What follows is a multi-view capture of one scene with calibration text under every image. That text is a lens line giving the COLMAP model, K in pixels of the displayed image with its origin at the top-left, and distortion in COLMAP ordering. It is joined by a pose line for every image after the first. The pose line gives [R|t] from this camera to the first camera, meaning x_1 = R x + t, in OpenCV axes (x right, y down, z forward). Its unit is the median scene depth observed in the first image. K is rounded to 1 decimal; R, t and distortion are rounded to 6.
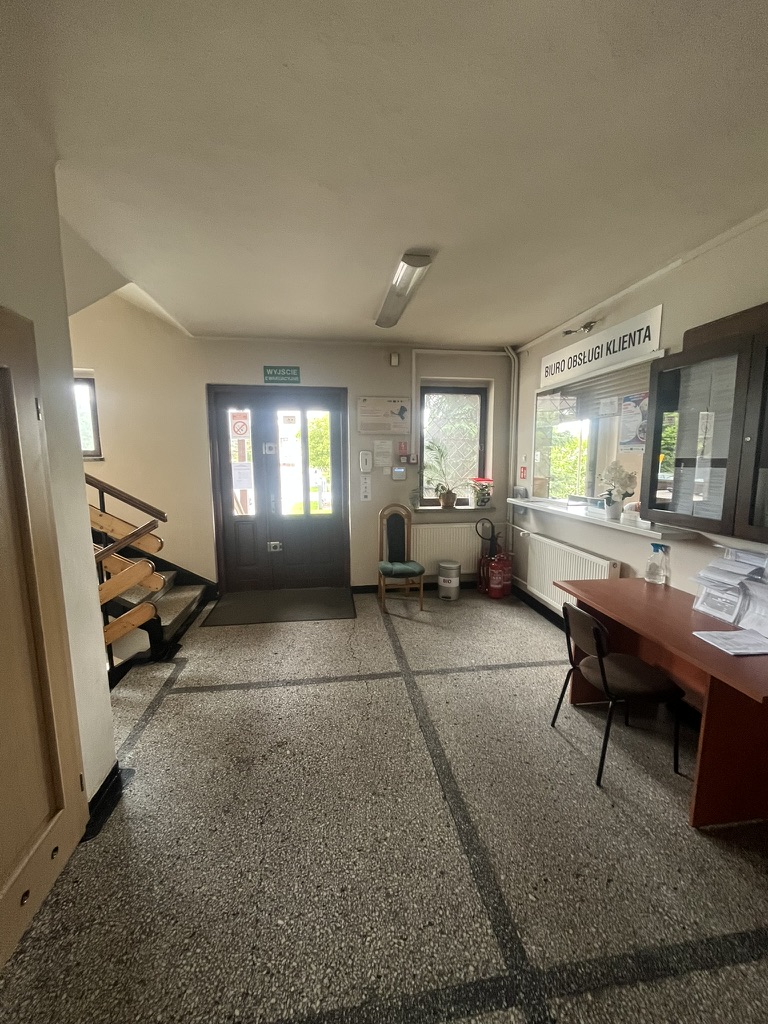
lens RADIAL K [[409.6, 0, 385.4], [0, 409.6, 512.0], [0, 0, 1]] dist [-0.011561, 0.000035]
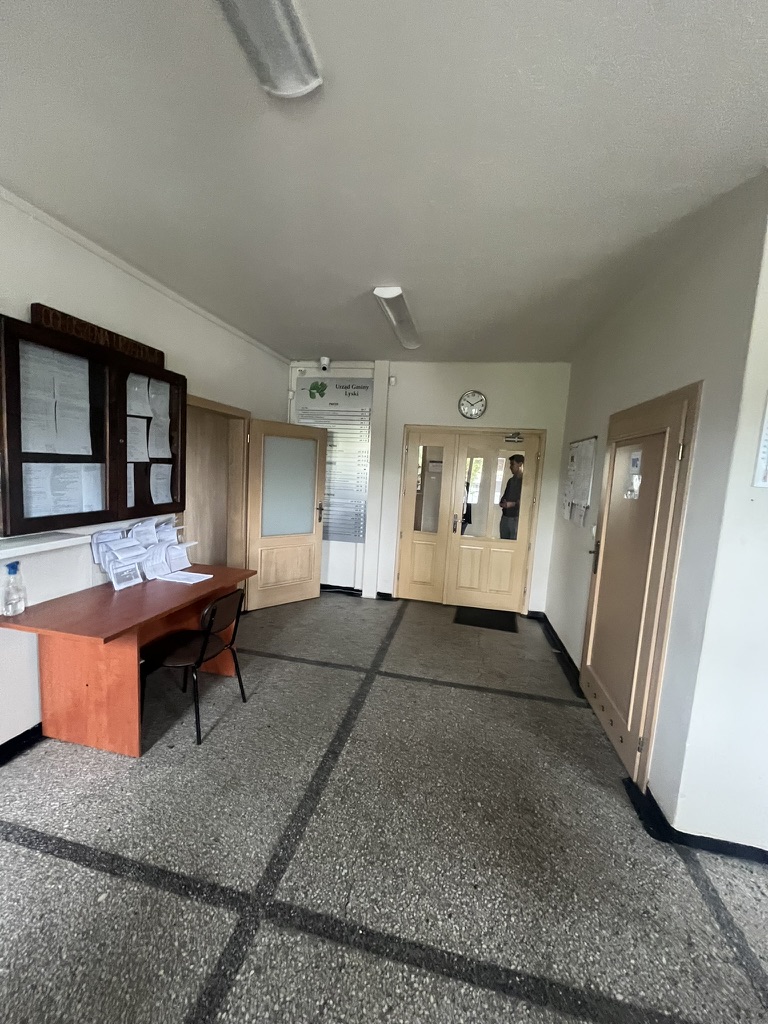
lens RADIAL K [[409.6, 0, 386.8], [0, 409.6, 514.0], [0, 0, 1]] dist [-0.011561, 0.000035]
pose [[-0.939778, -0.091616, 0.329279, -0.270077], [-0.013926, 0.972869, 0.230936, -0.226445], [-0.341503, 0.212443, -0.915557, 1.668210]]
